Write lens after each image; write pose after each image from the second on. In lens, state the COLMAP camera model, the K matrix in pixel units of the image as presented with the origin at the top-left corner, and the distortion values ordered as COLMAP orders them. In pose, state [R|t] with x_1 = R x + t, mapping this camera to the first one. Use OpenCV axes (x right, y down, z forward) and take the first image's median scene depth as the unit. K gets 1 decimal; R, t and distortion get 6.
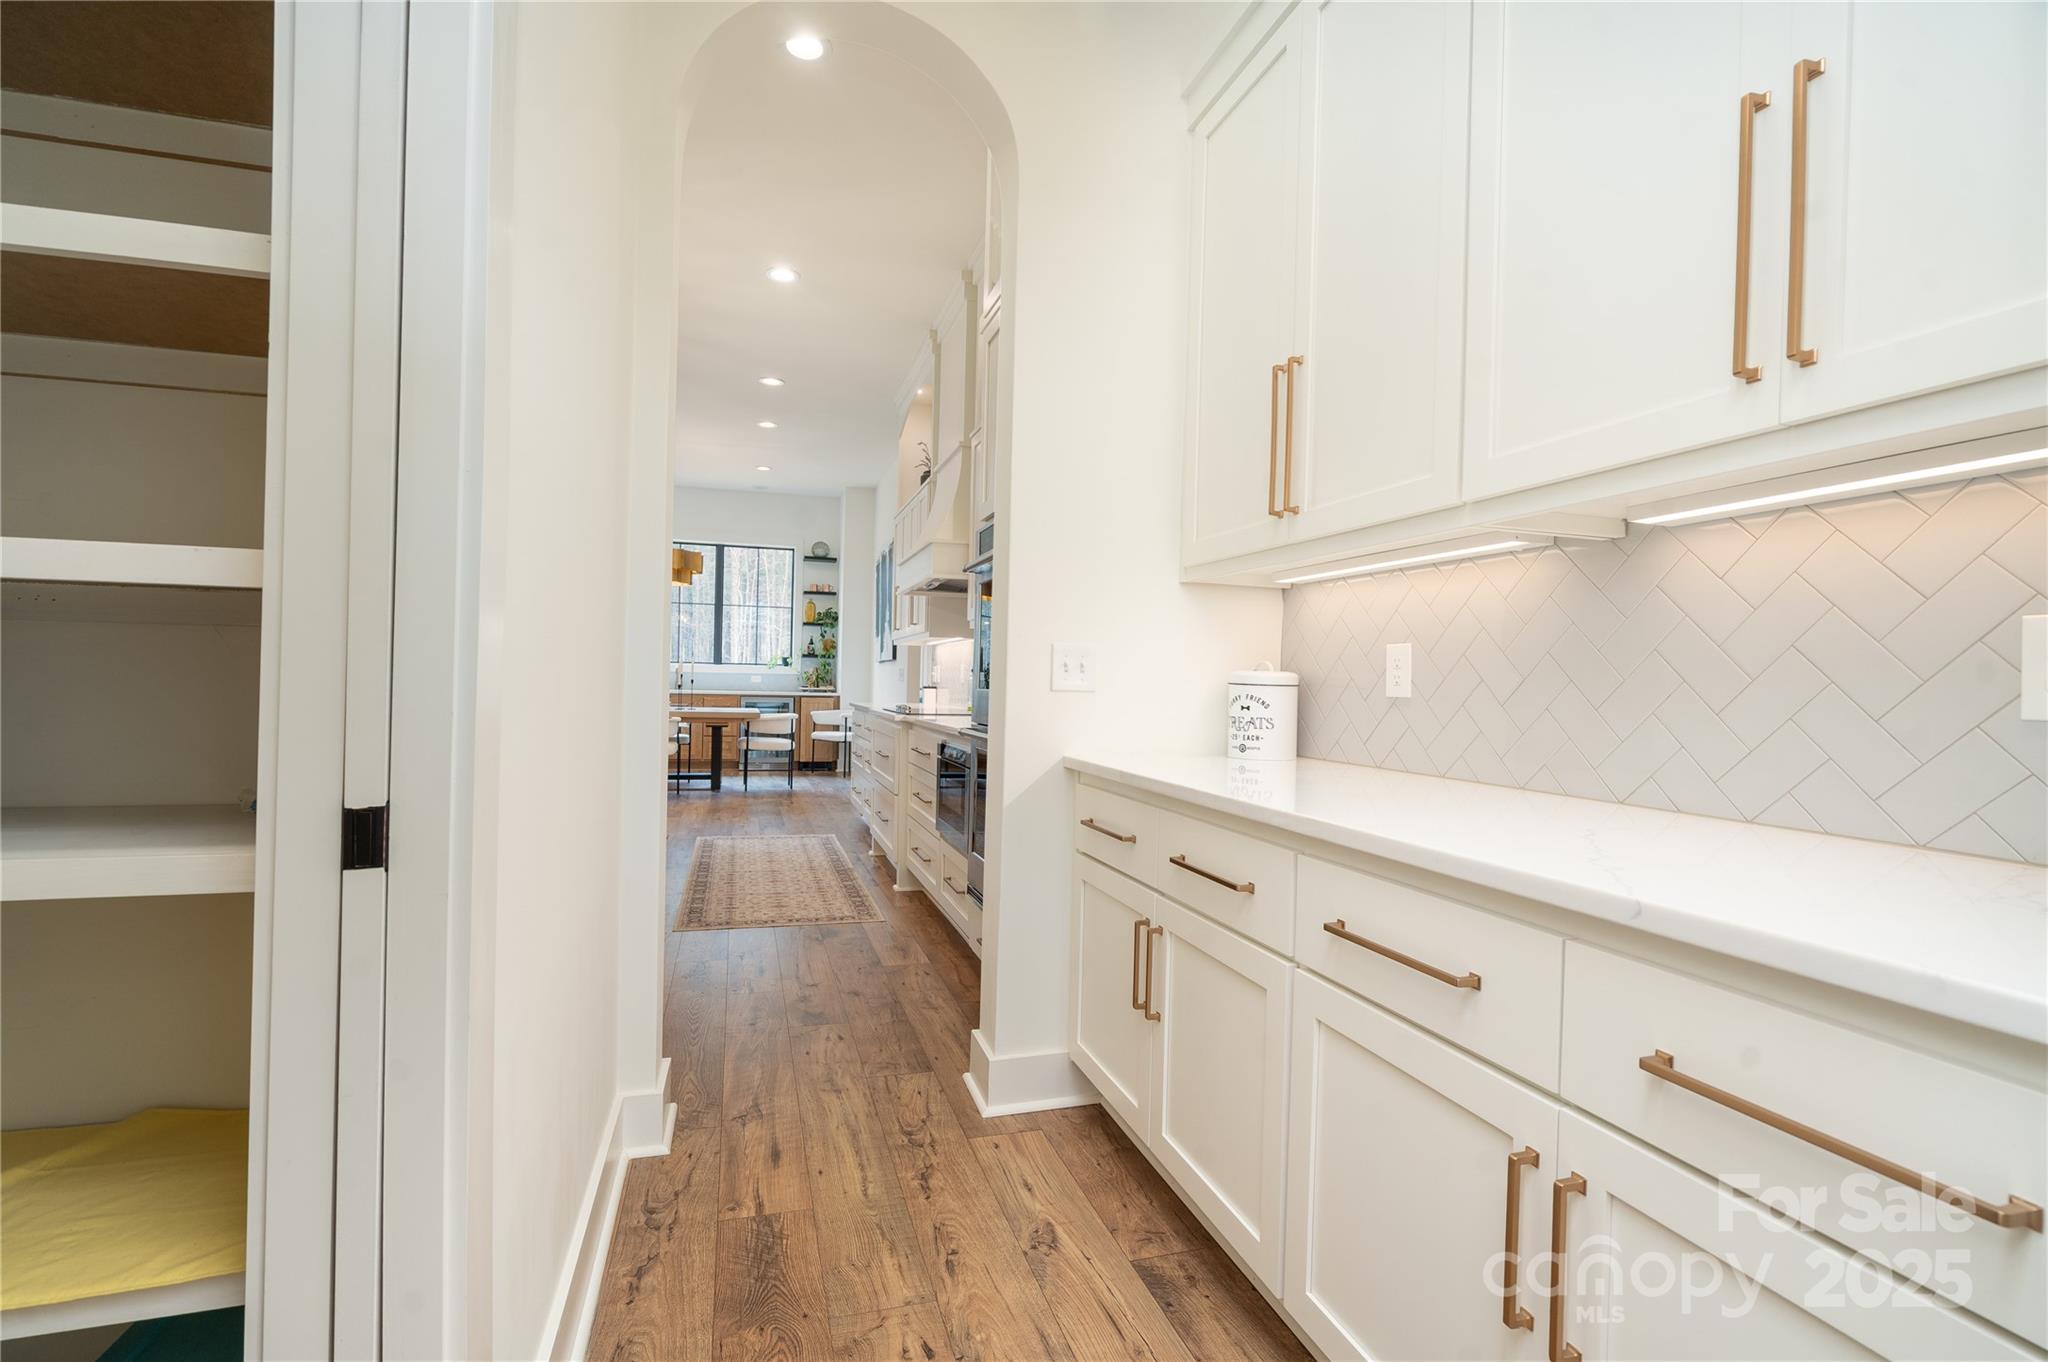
lens RADIAL K [[937.1, 0, 1015.8], [0, 937.1, 680.8], [0, 0, 1]] dist [-0.013345, 0.002644]
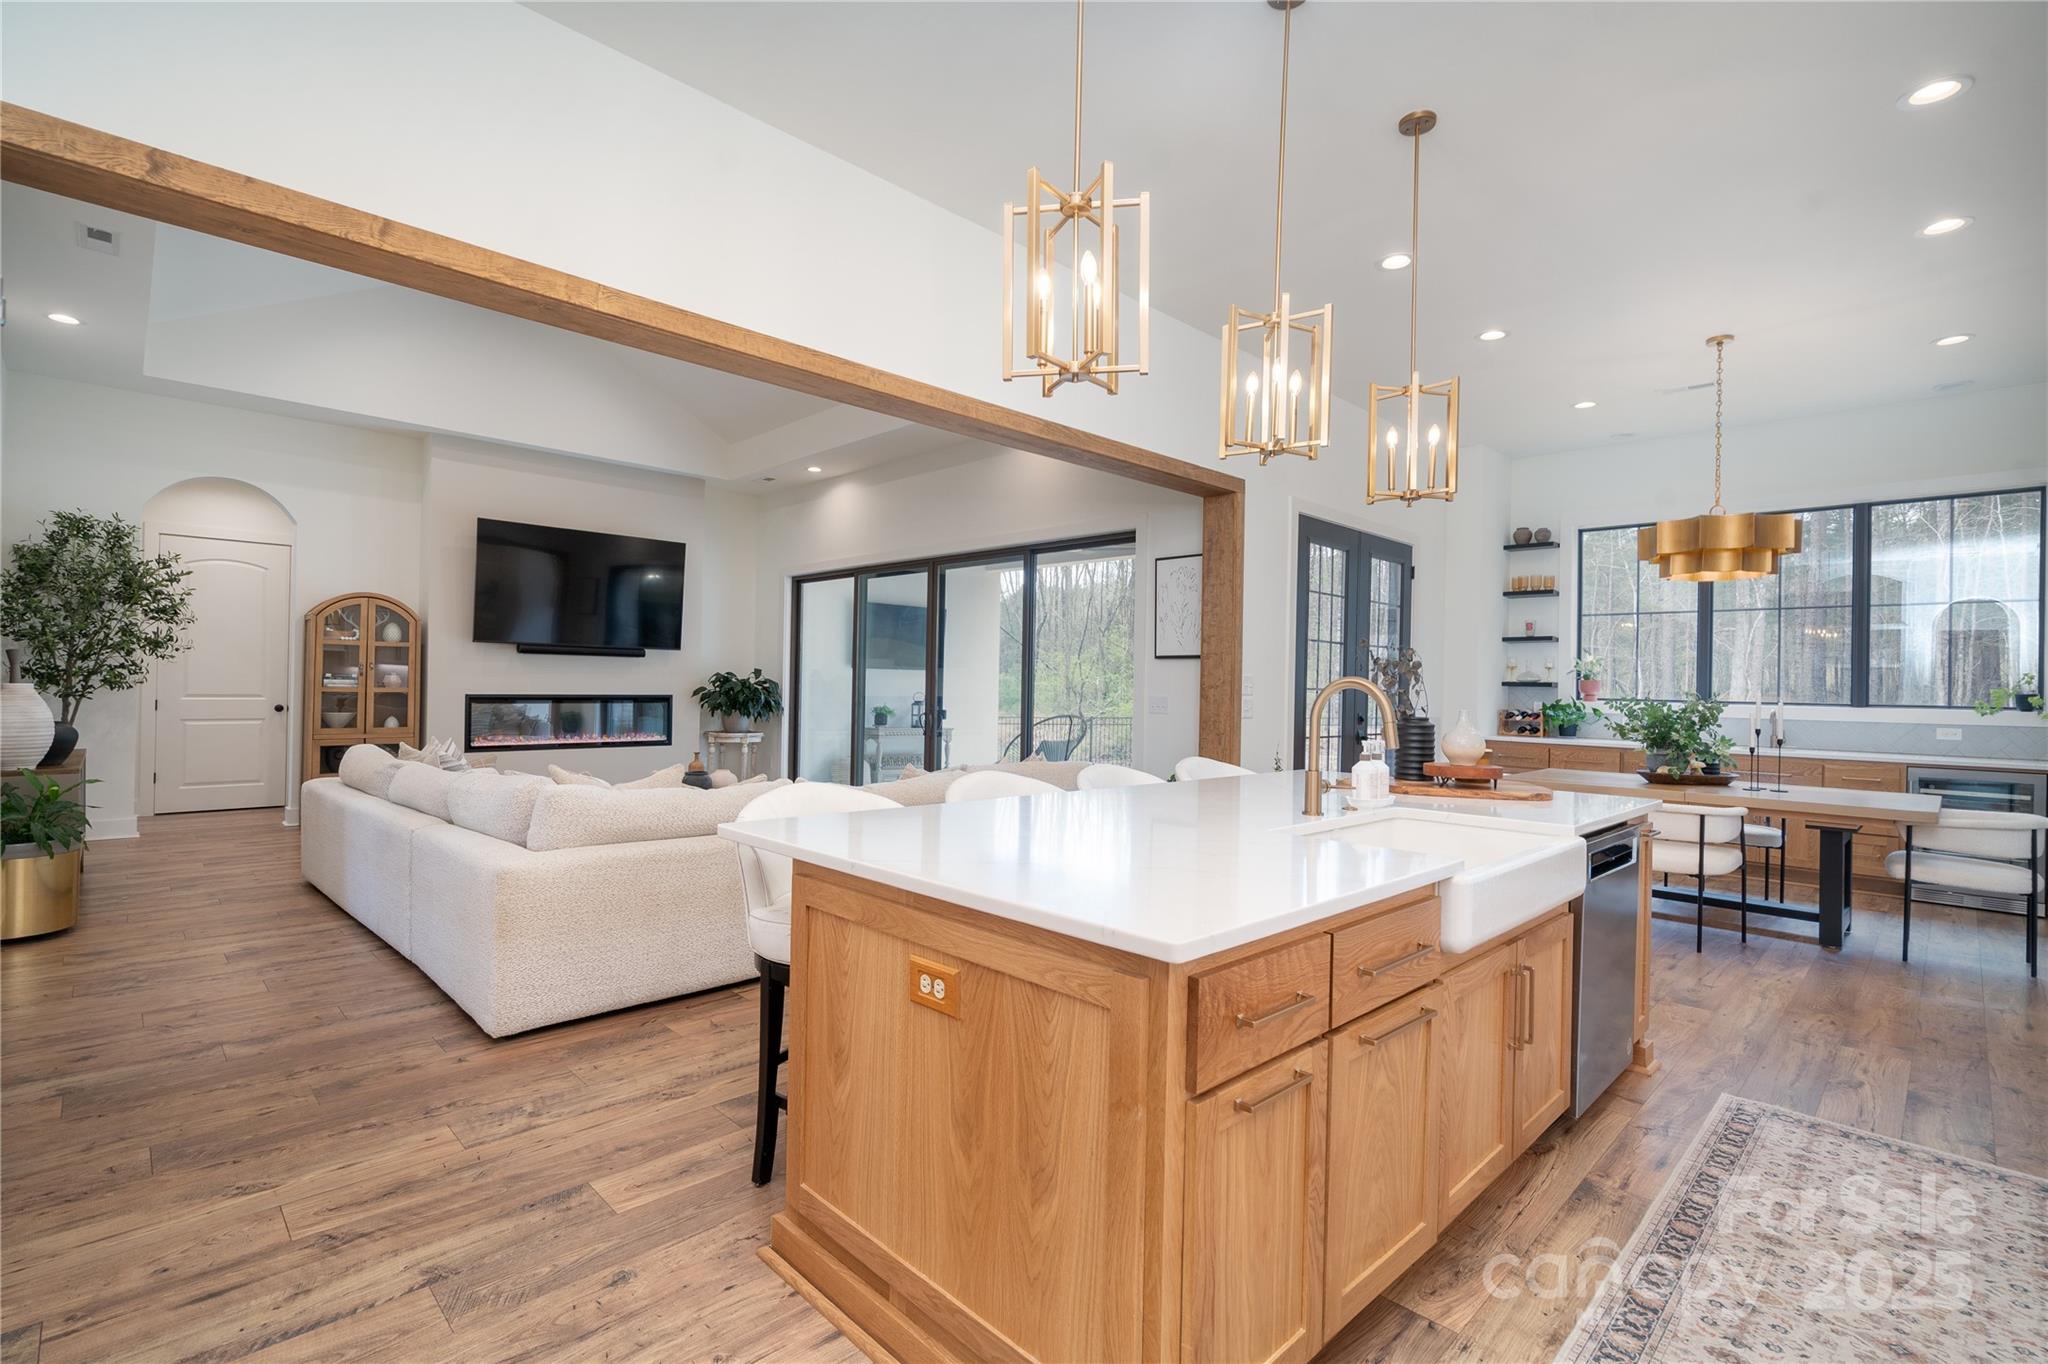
lens RADIAL K [[937.1, 0, 1025.3], [0, 937.1, 678.2], [0, 0, 1]] dist [-0.013345, 0.002644]
pose [[0.462070, 0.004572, -0.886831, -0.048509], [-0.004144, 0.999987, 0.002996, -0.040907], [0.886834, 0.002290, 0.462083, 0.301741]]
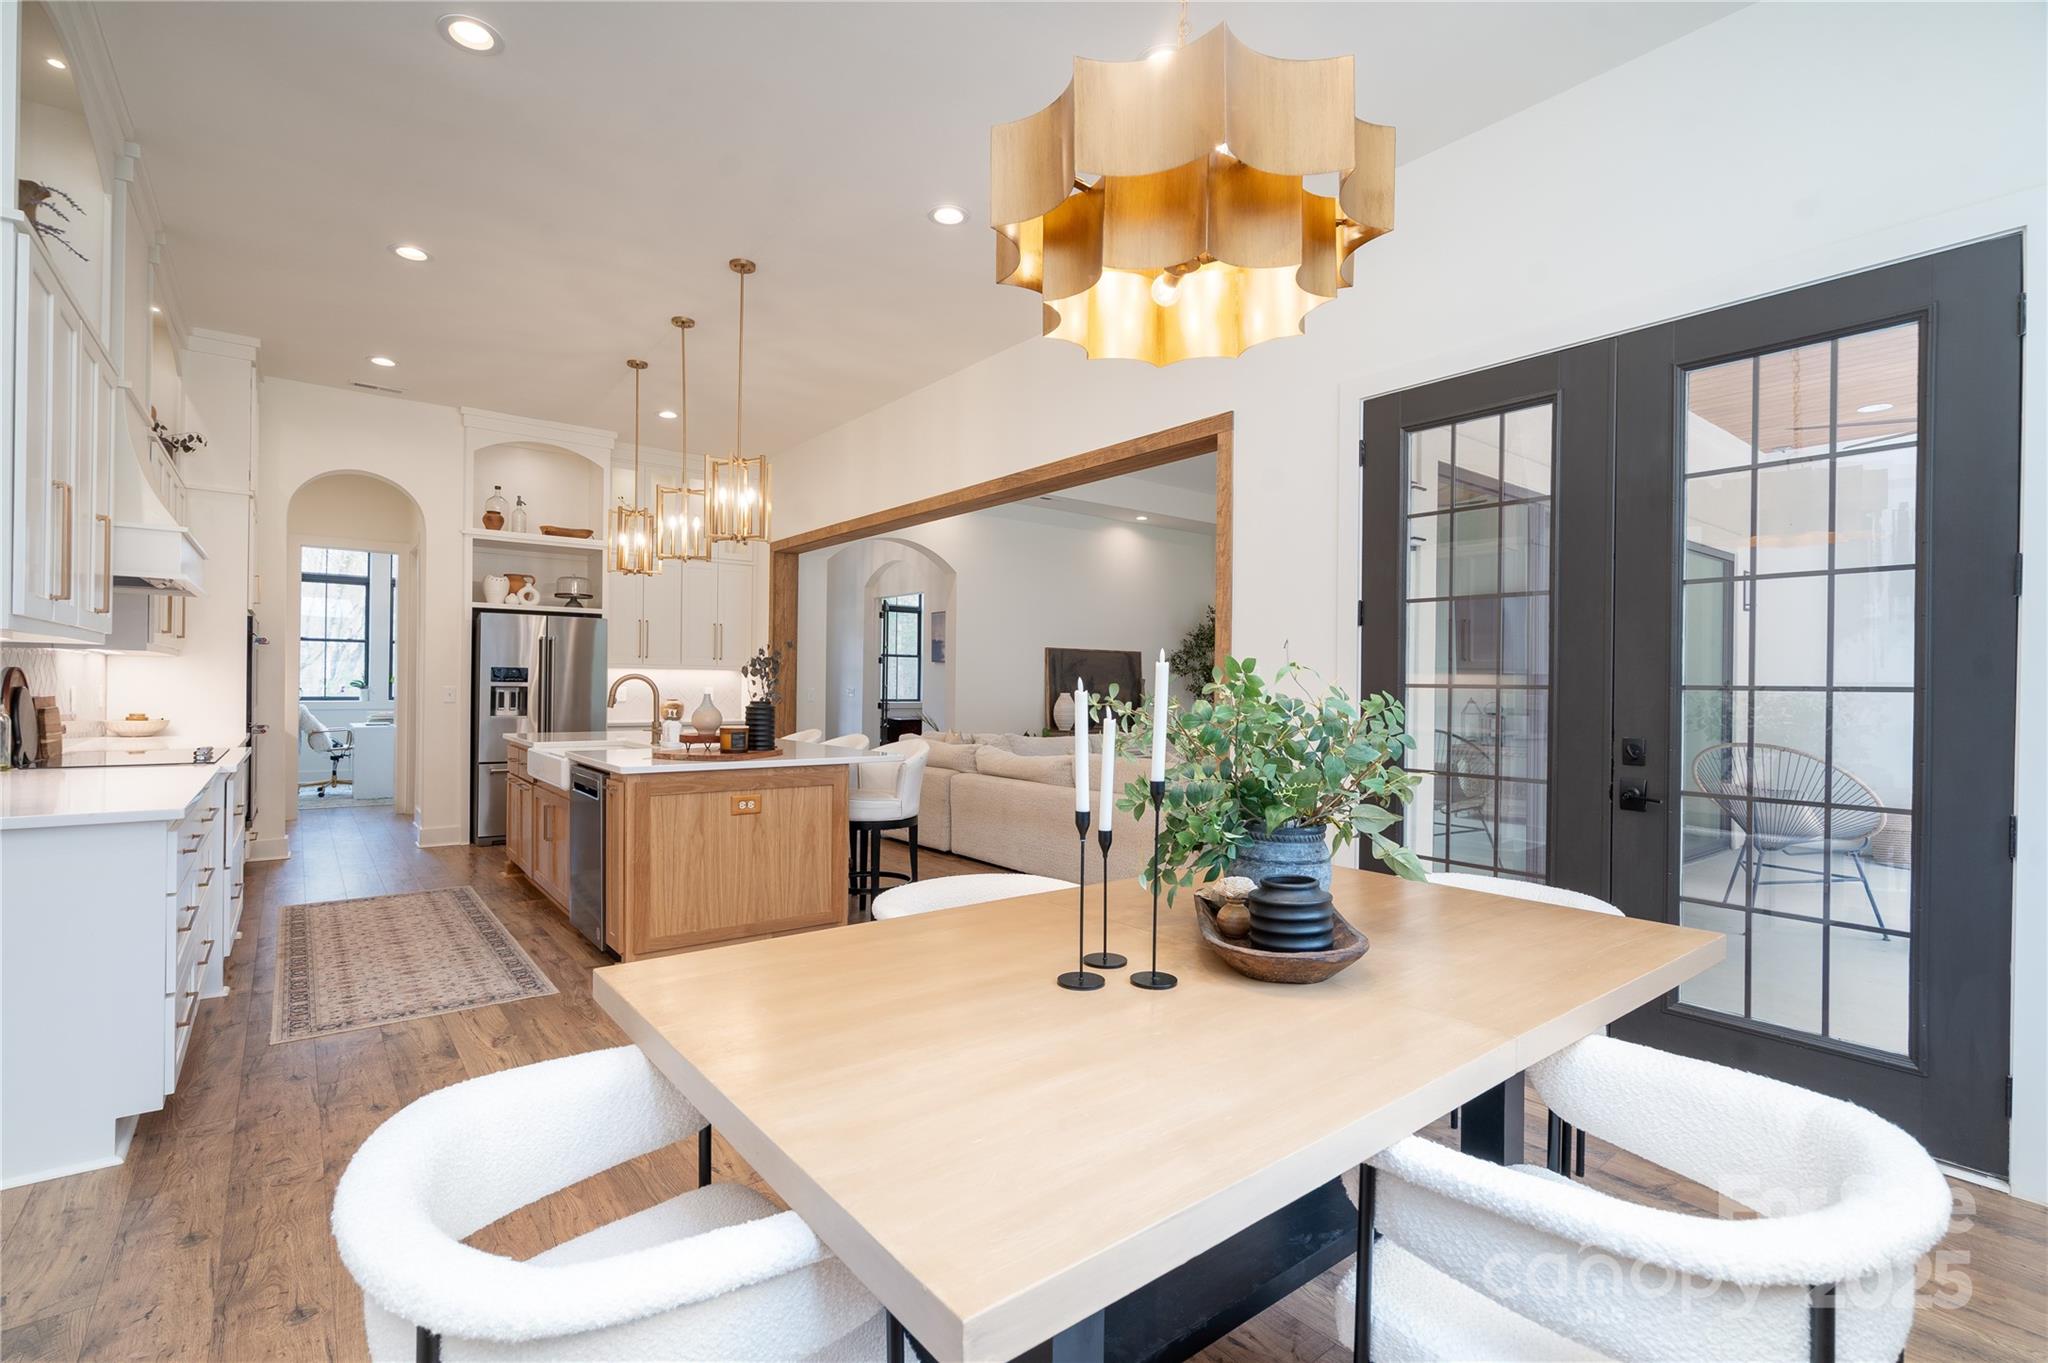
lens RADIAL K [[937.1, 0, 1021.9], [0, 937.1, 680.0], [0, 0, 1]] dist [-0.013345, 0.002644]
pose [[-0.931540, 0.005635, -0.363595, -0.572223], [0.006642, 0.999977, -0.001519, -0.023438], [0.363578, -0.003830, -0.931556, 2.314698]]
